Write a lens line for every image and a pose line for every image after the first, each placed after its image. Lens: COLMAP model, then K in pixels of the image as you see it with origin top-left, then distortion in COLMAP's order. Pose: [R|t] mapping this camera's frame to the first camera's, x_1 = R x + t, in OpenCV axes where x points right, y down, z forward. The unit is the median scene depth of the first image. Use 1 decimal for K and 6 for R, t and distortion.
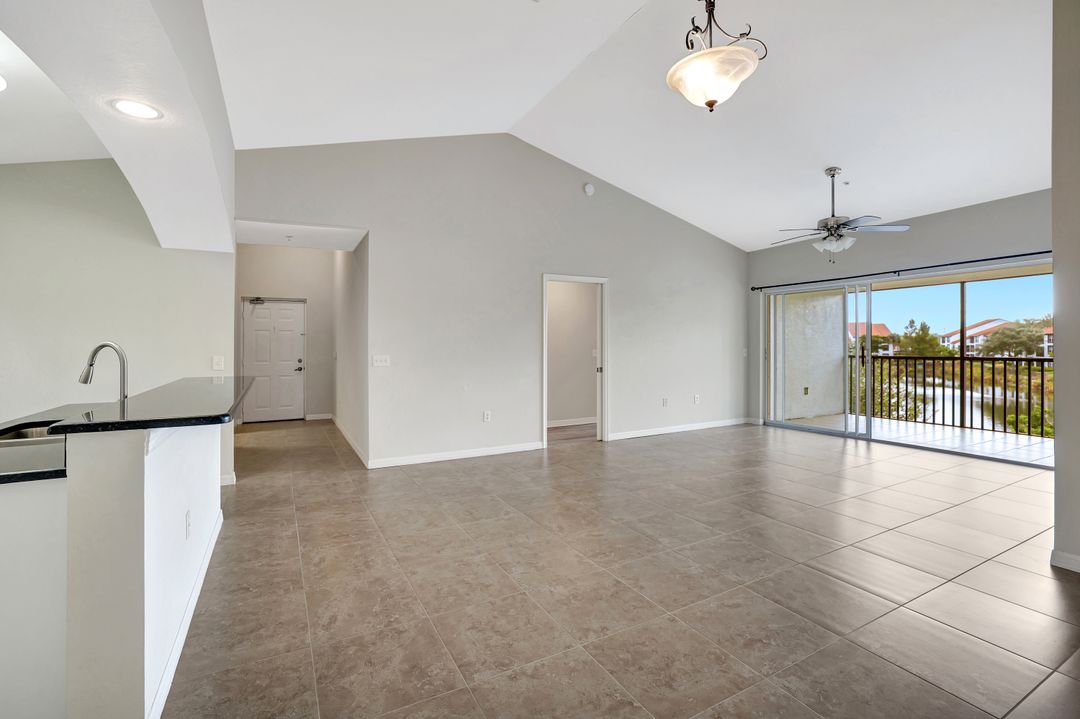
lens RADIAL K [[477.8, 0, 526.1], [0, 477.8, 352.8], [0, 0, 1]] dist [-0.042527, 0.014737]
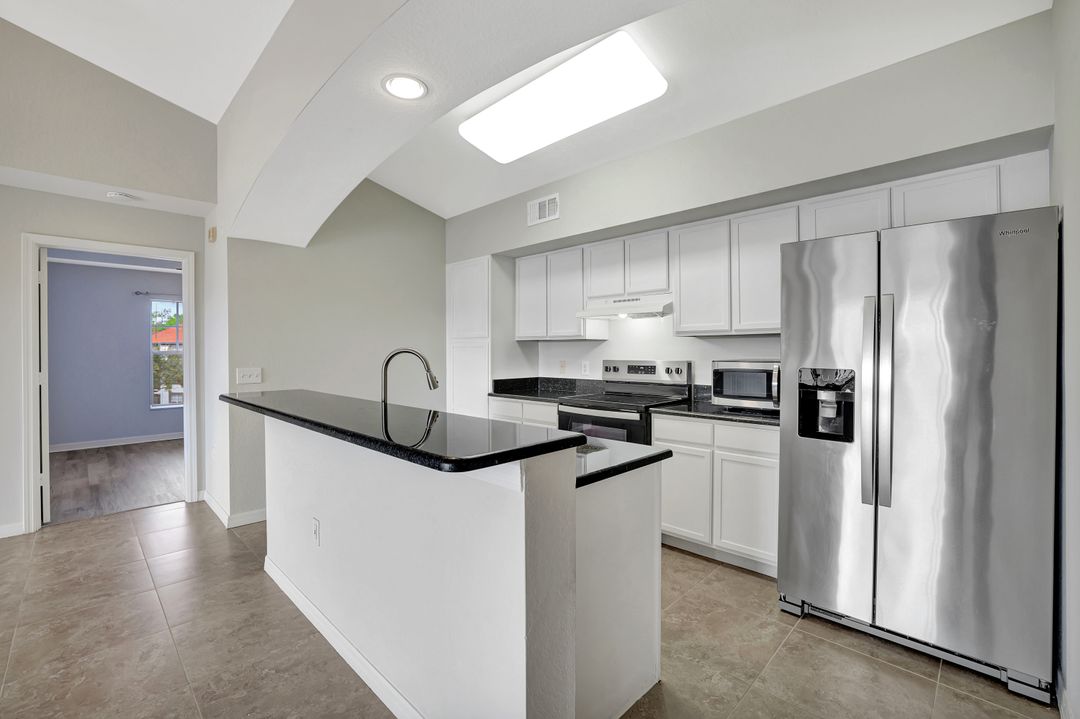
lens RADIAL K [[477.8, 0, 526.1], [0, 477.8, 352.8], [0, 0, 1]] dist [-0.042527, 0.014737]
pose [[-0.960401, 0.002011, -0.278616, -0.864300], [-0.003216, 0.999827, 0.018304, -0.022006], [0.278605, 0.018475, -0.960228, 2.042741]]
